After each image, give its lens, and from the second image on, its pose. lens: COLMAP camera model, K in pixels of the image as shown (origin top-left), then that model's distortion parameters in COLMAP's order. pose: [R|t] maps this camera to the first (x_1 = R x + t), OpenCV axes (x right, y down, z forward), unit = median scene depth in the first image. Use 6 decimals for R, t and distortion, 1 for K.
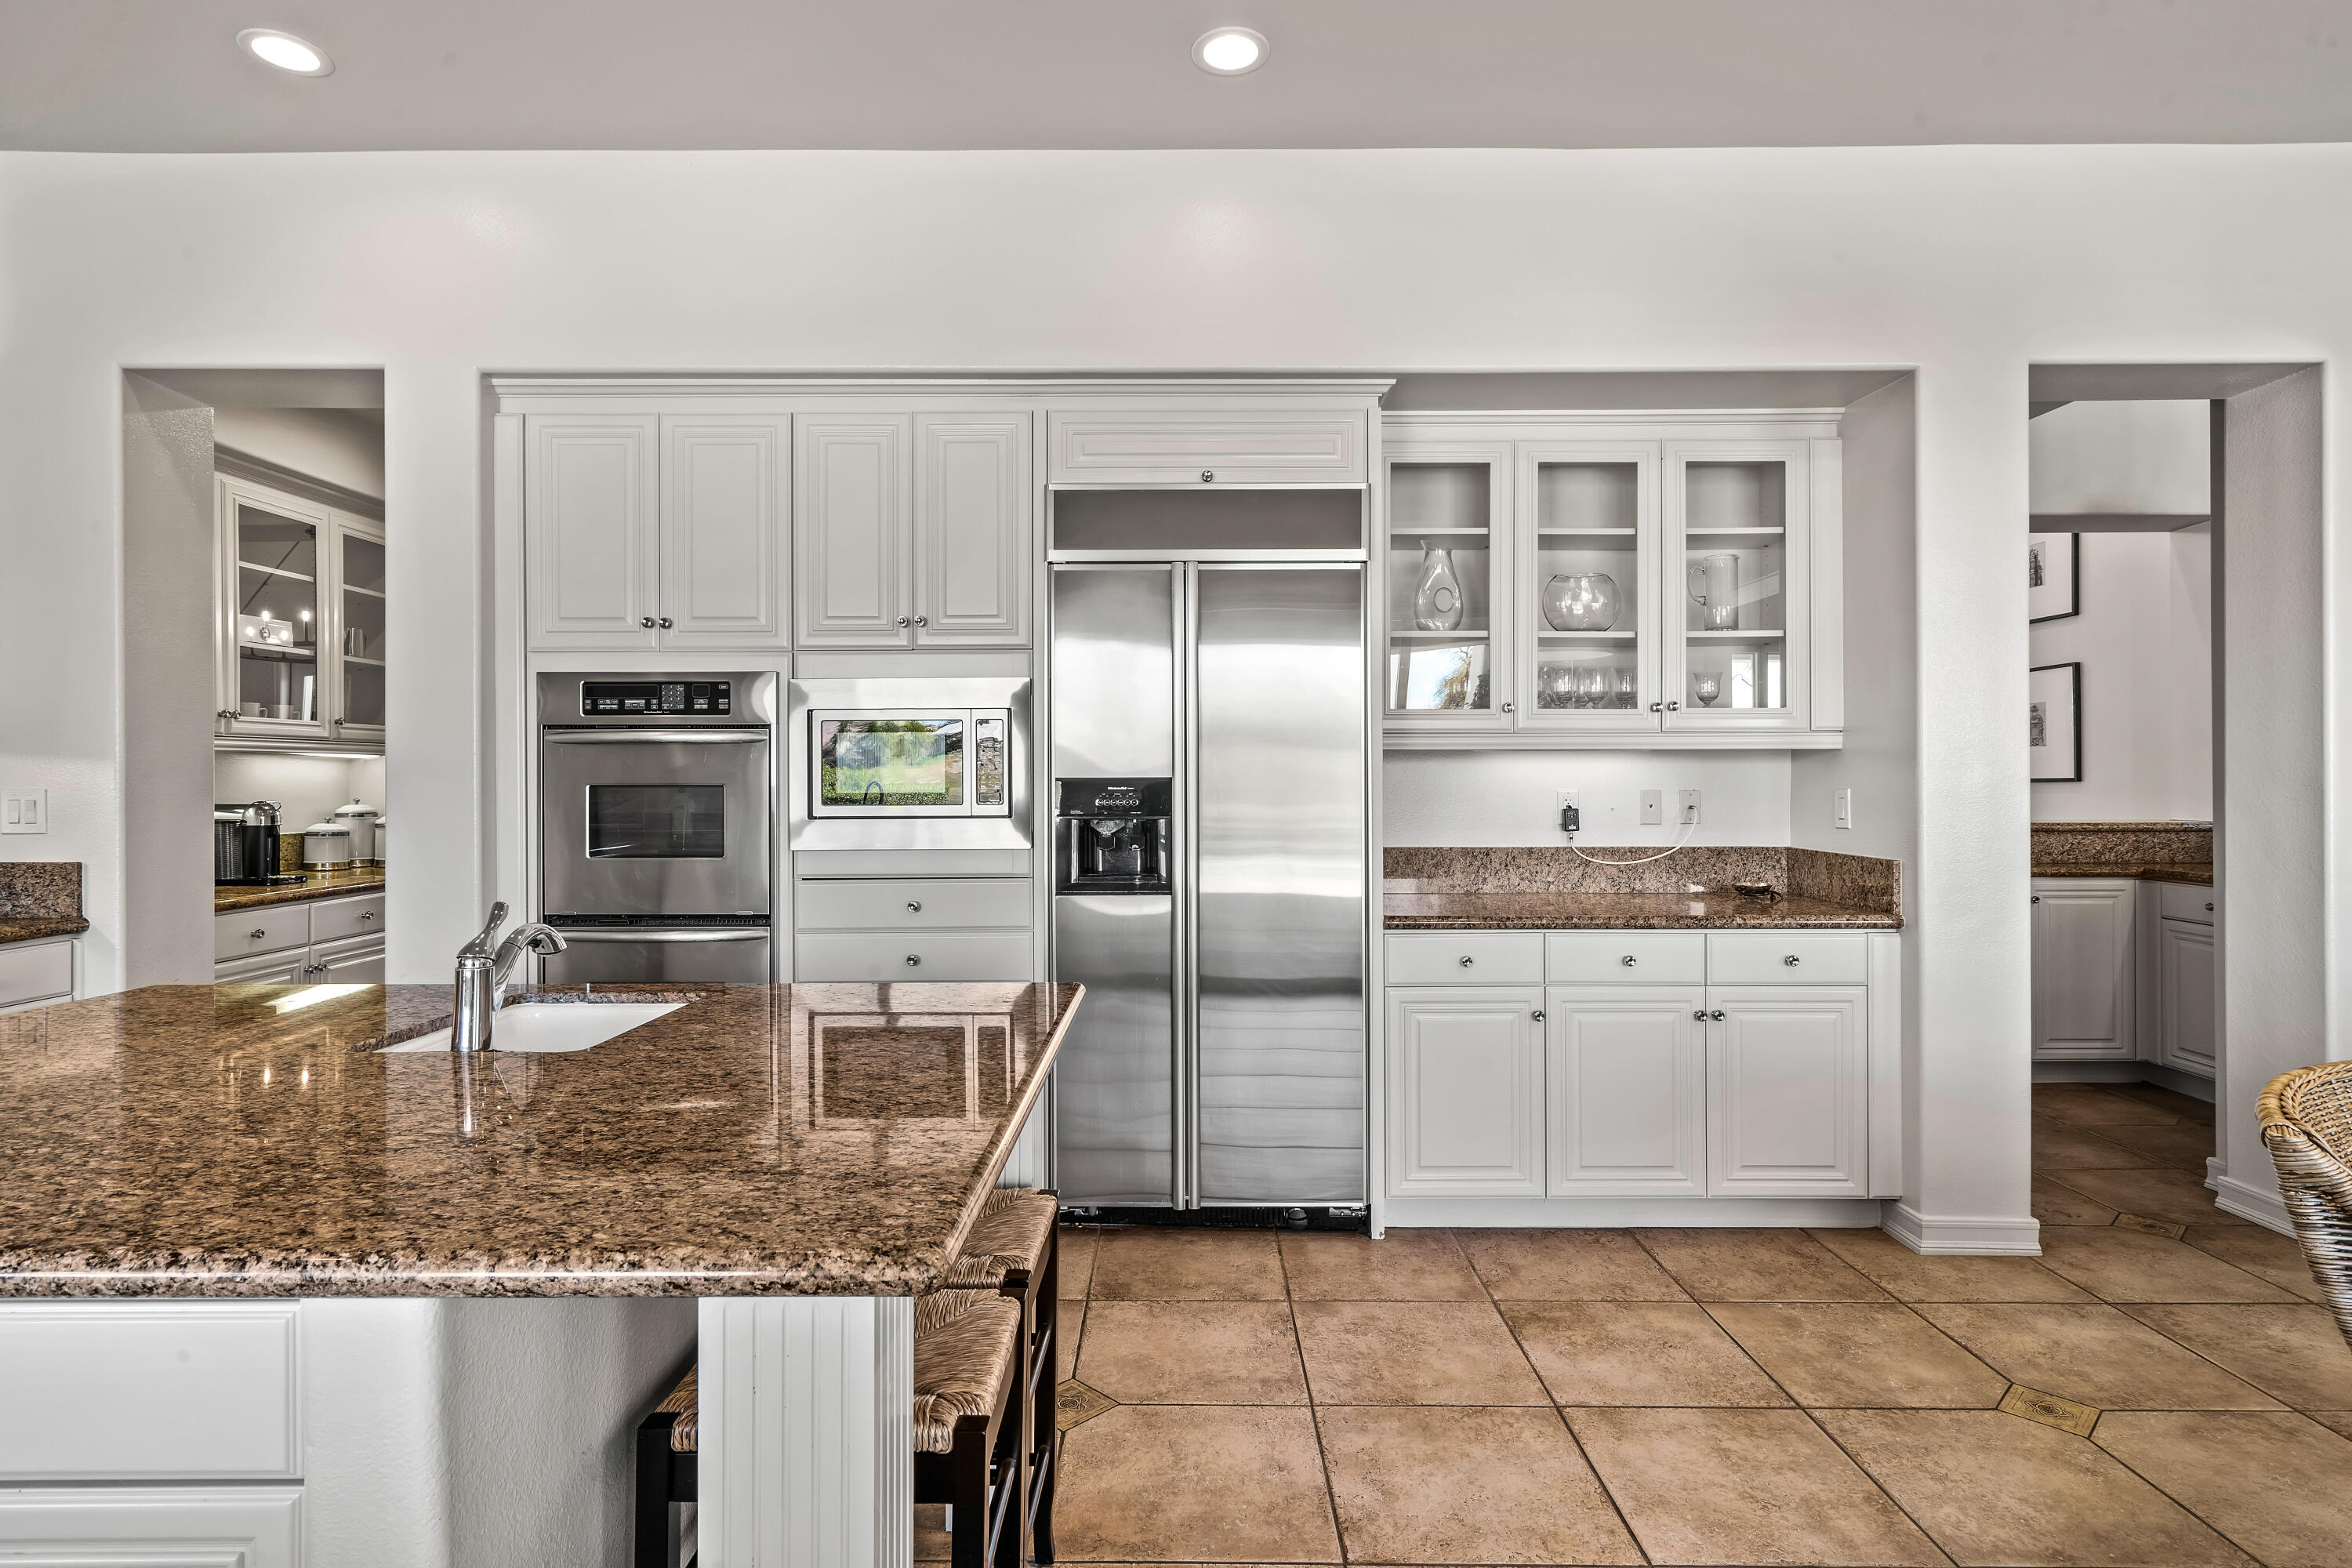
lens RADIAL K [[1219.8, 0, 1177.3], [0, 1219.8, 768.5], [0, 0, 1]] dist [0.004547, 0.000652]
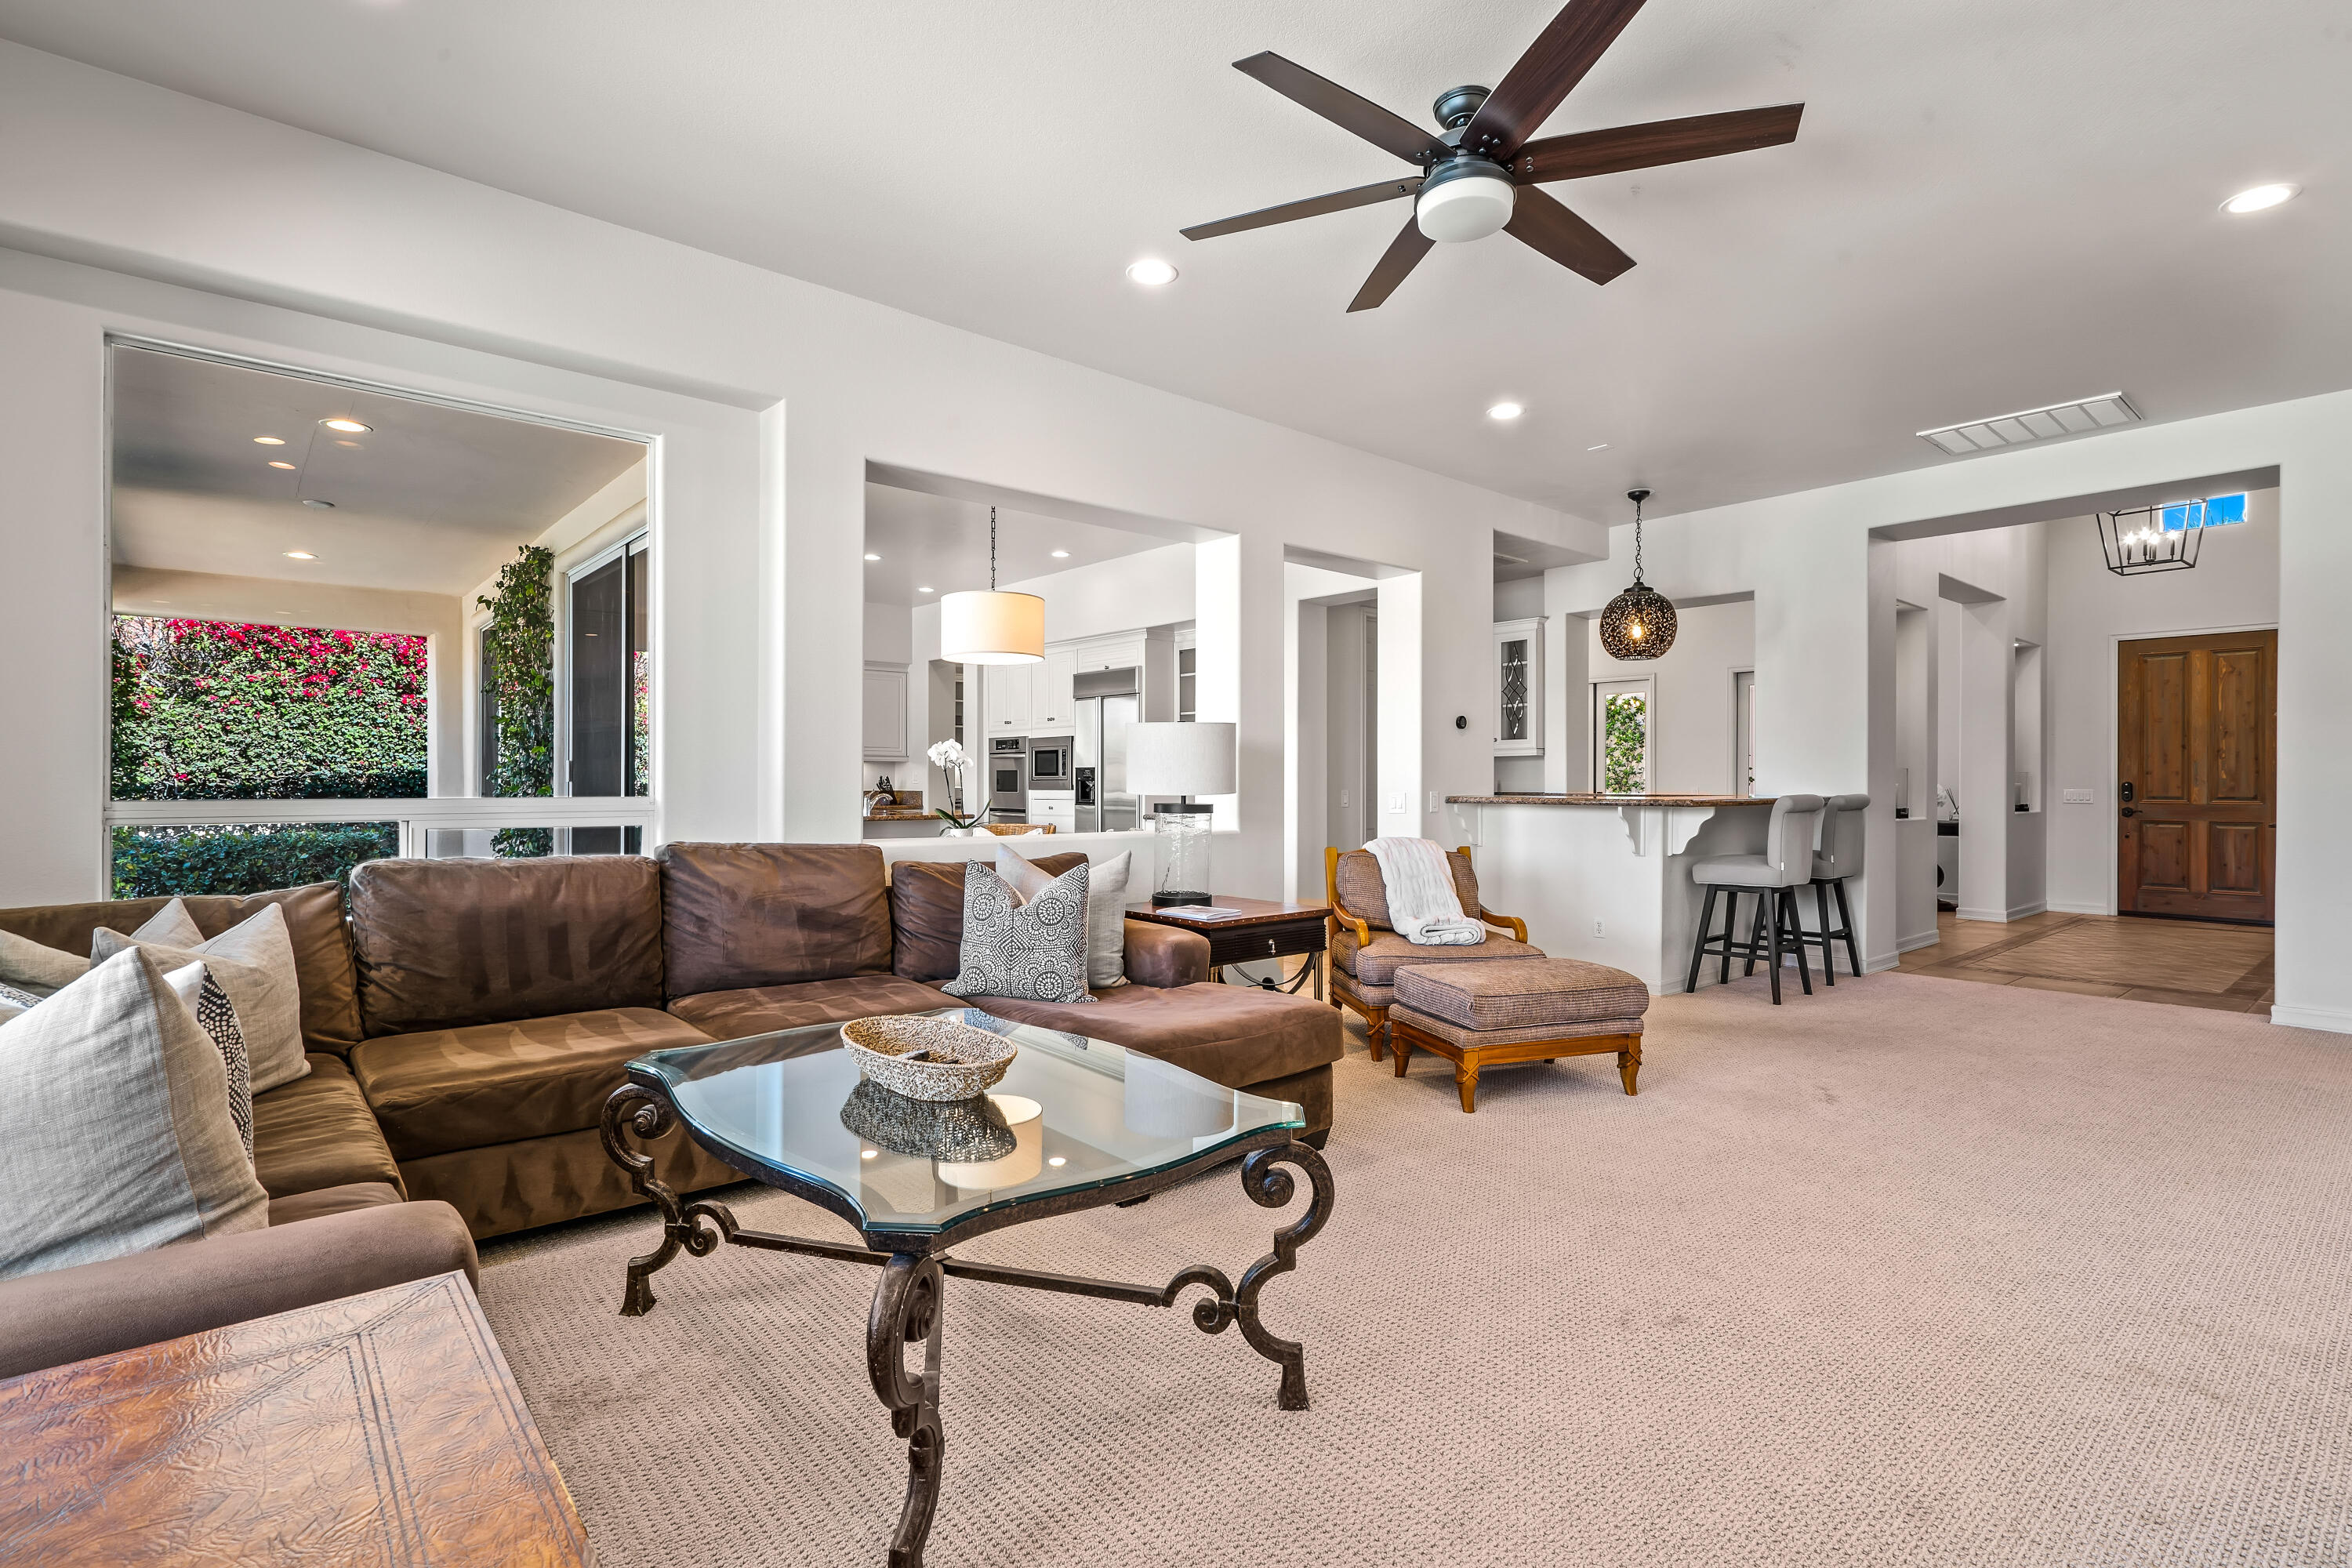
lens RADIAL K [[1103.1, 0, 1176.0], [0, 1103.1, 784.0], [0, 0, 1]] dist [0.000918, 0.000084]
pose [[0.650930, 0.005344, -0.759119, 2.235123], [-0.001227, 0.999981, 0.005988, 0.033188], [0.759137, -0.002966, 0.650924, -0.653647]]
